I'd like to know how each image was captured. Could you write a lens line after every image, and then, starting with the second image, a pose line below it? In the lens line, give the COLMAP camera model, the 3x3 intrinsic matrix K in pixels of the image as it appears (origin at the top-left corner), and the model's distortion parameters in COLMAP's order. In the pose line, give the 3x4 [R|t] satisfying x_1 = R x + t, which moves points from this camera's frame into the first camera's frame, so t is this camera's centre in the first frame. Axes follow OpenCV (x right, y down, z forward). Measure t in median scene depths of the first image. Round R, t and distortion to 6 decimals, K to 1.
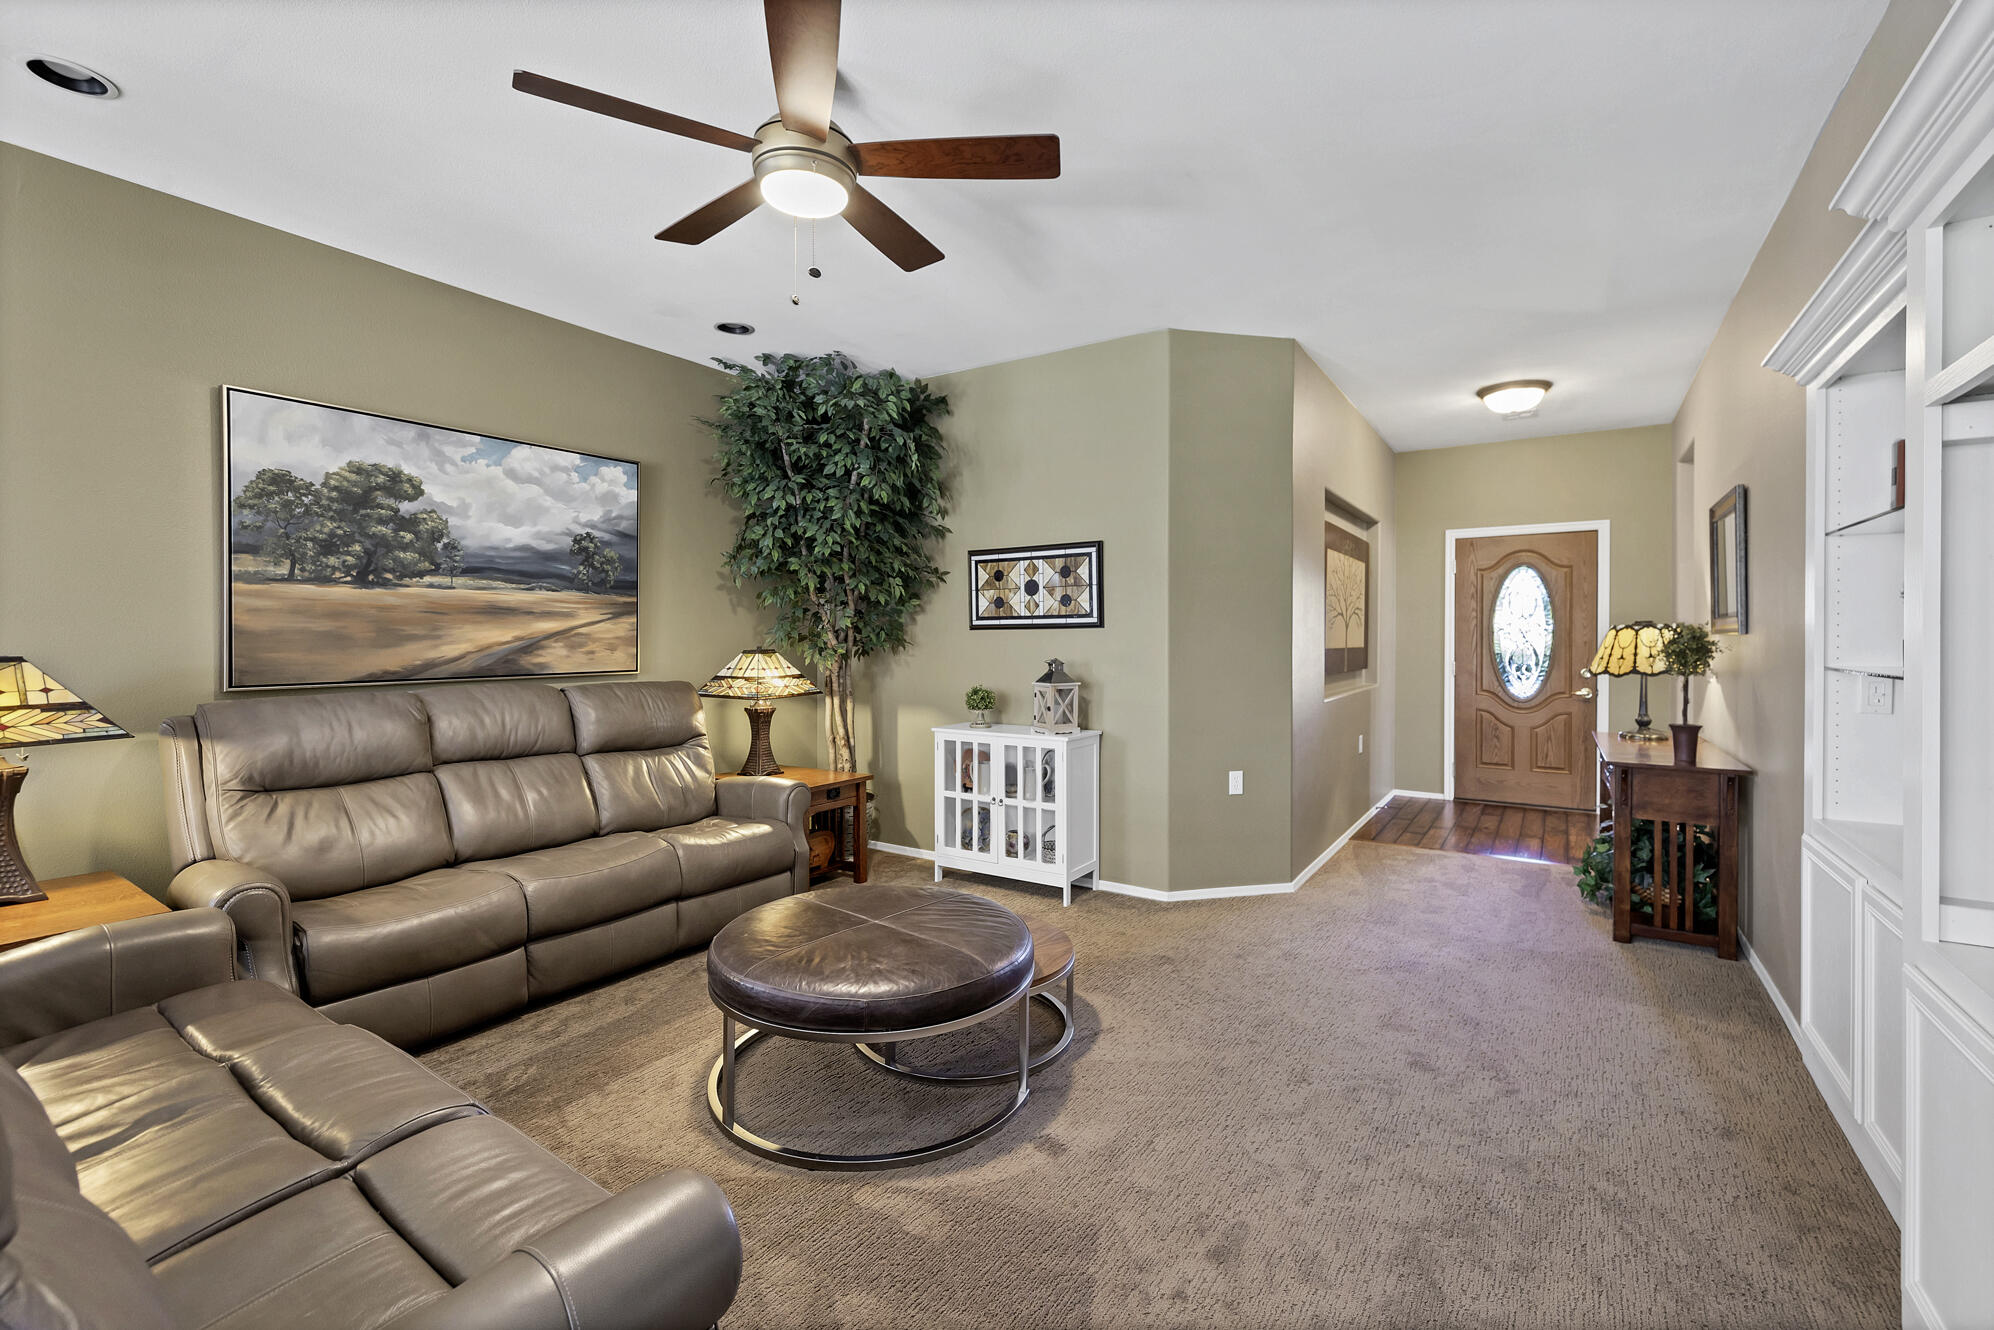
lens RADIAL K [[864.9, 0, 1003.4], [0, 864.9, 646.1], [0, 0, 1]] dist [-0.000407, -0.000993]
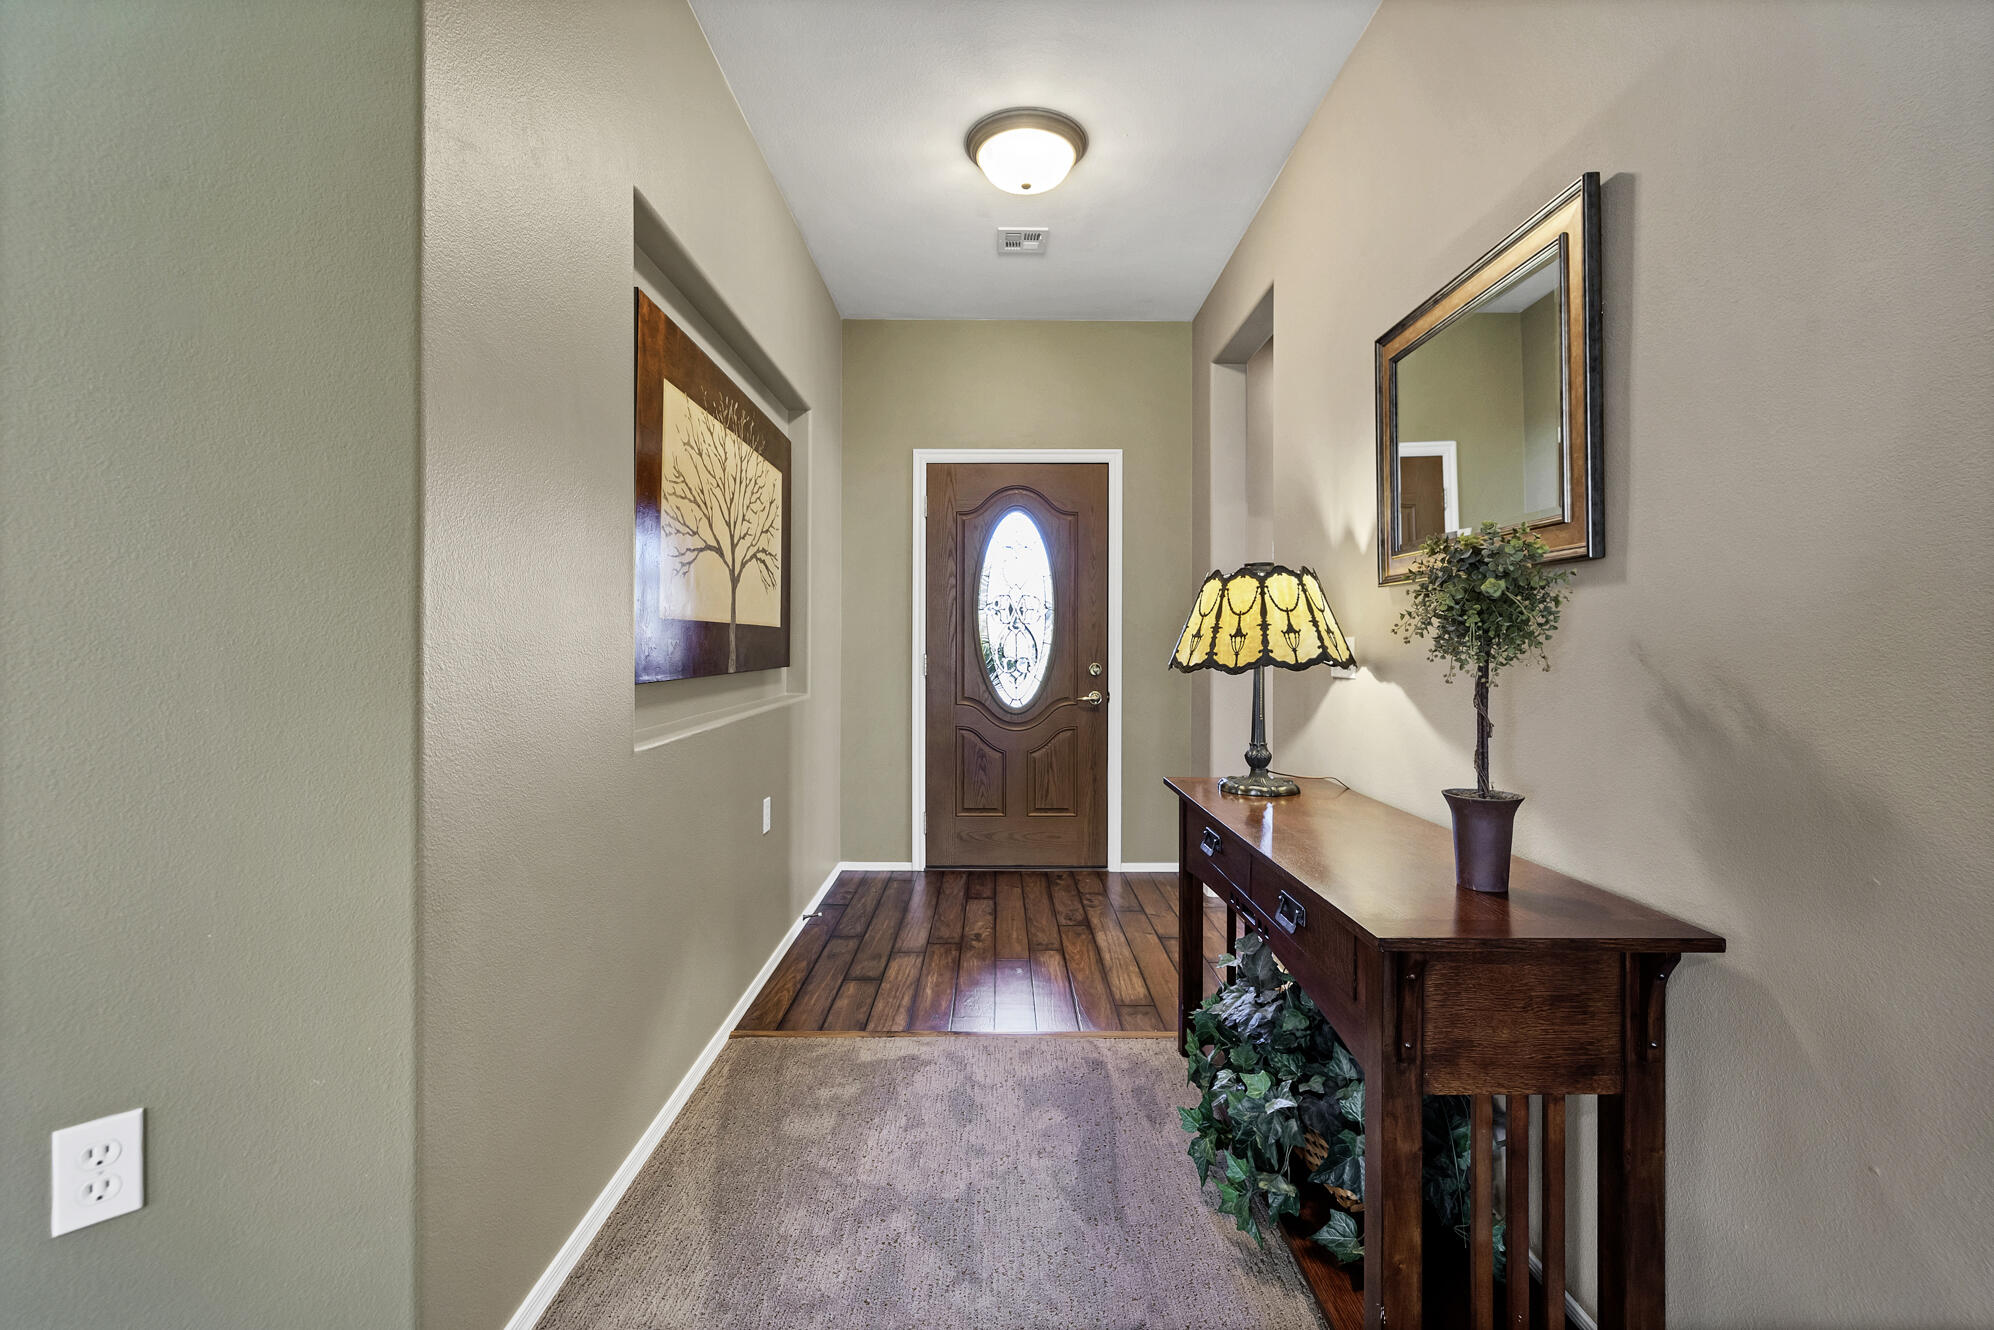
lens RADIAL K [[864.9, 0, 1003.4], [0, 864.9, 646.1], [0, 0, 1]] dist [-0.000407, -0.000993]
pose [[0.836742, -0.001372, 0.547595, 0.326977], [0.003342, 0.999991, -0.002600, 0.020825], [-0.547586, 0.004005, 0.836740, 0.646235]]
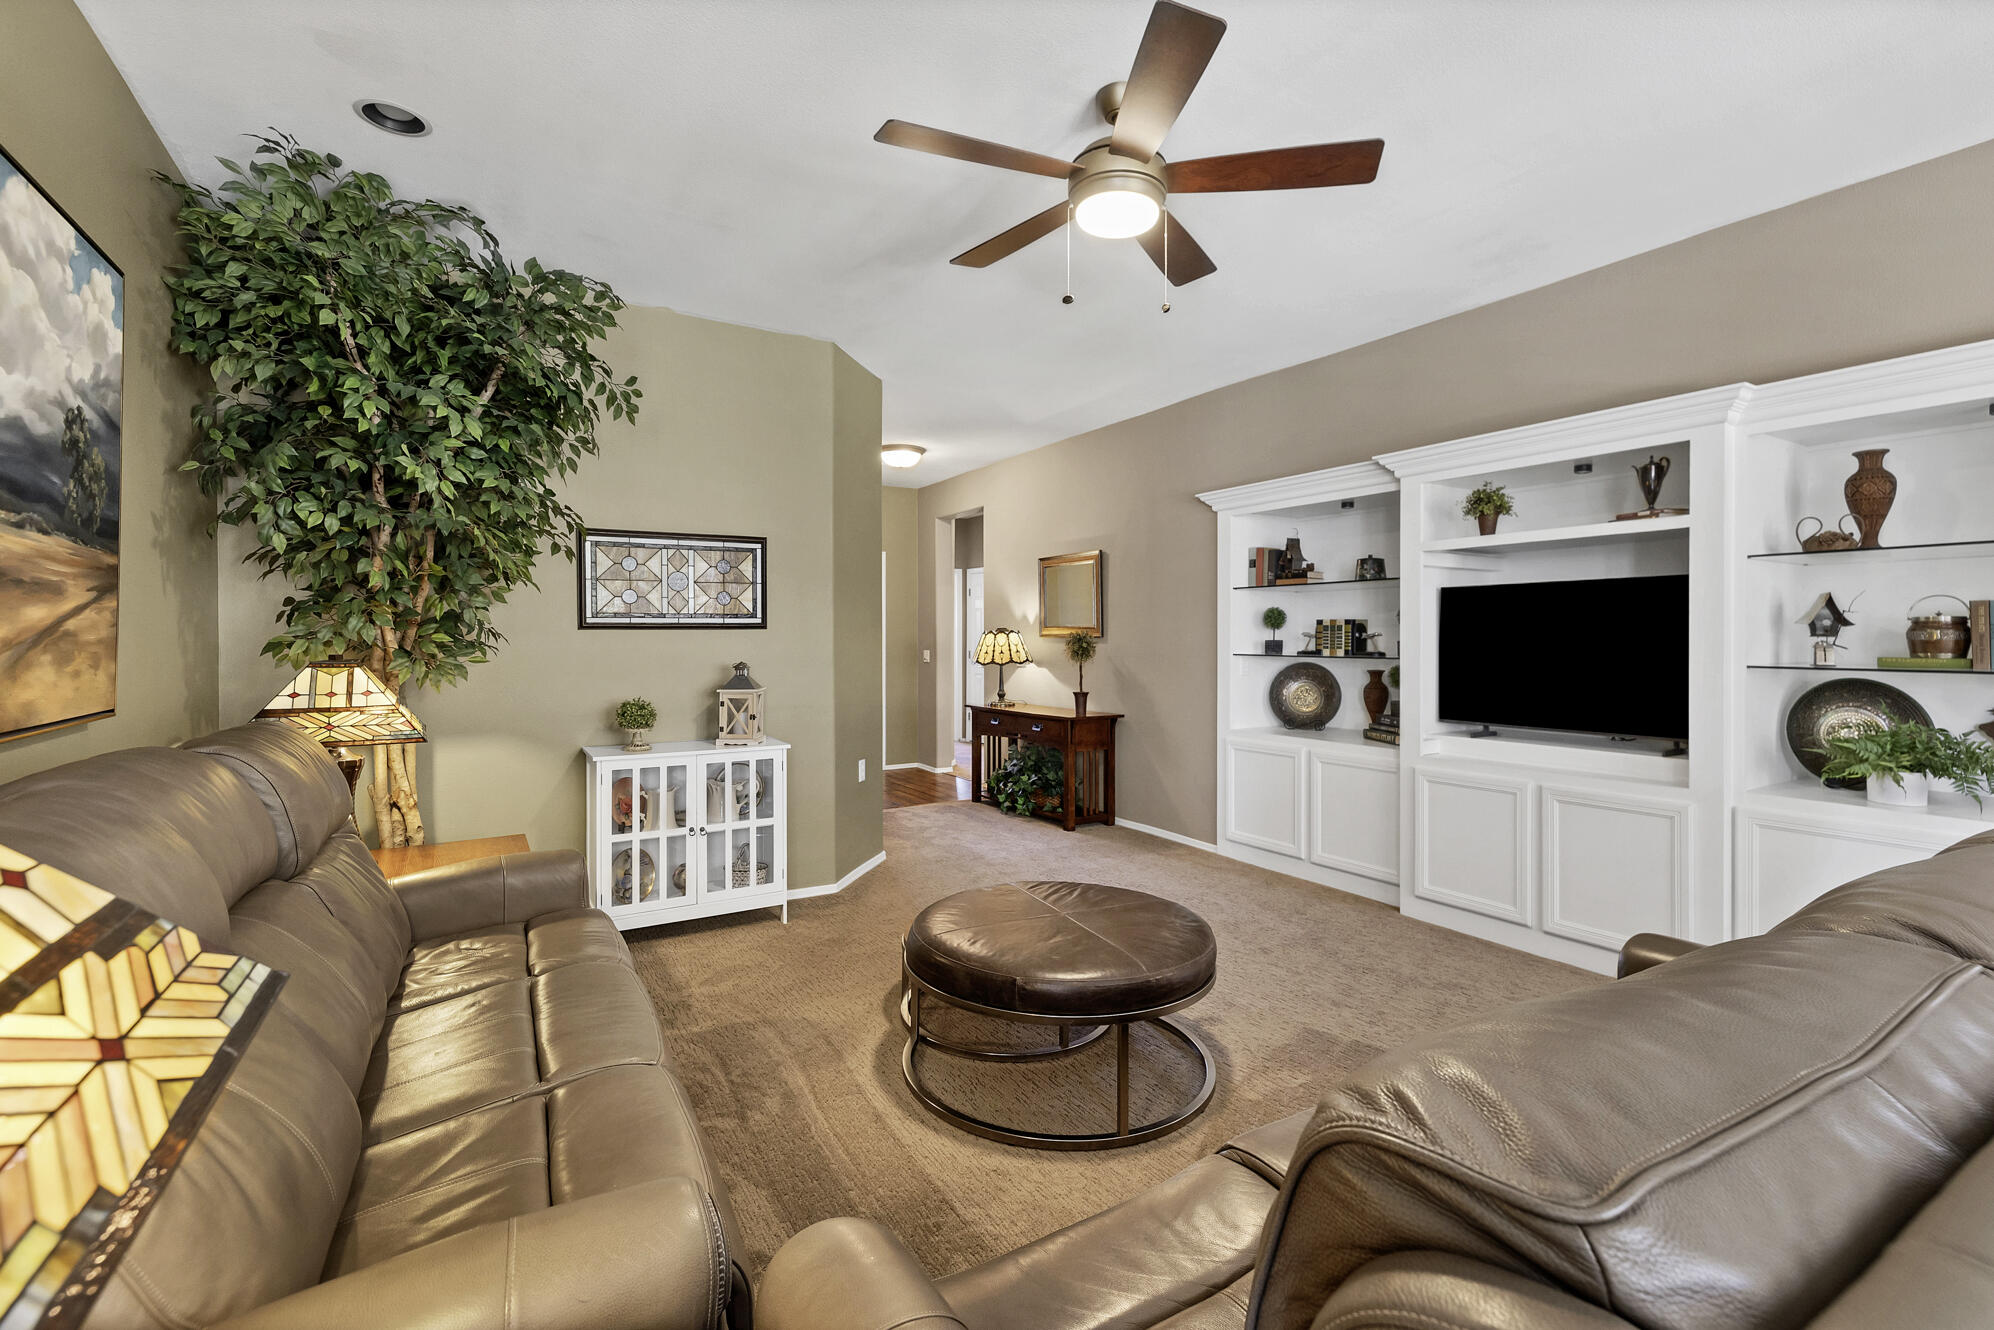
lens RADIAL K [[864.9, 0, 1003.4], [0, 864.9, 646.1], [0, 0, 1]] dist [-0.000407, -0.000993]
pose [[0.433584, -0.008231, 0.901075, -0.615160], [0.006575, 0.999961, 0.005971, -0.006108], [-0.901089, 0.003335, 0.433621, 0.339474]]
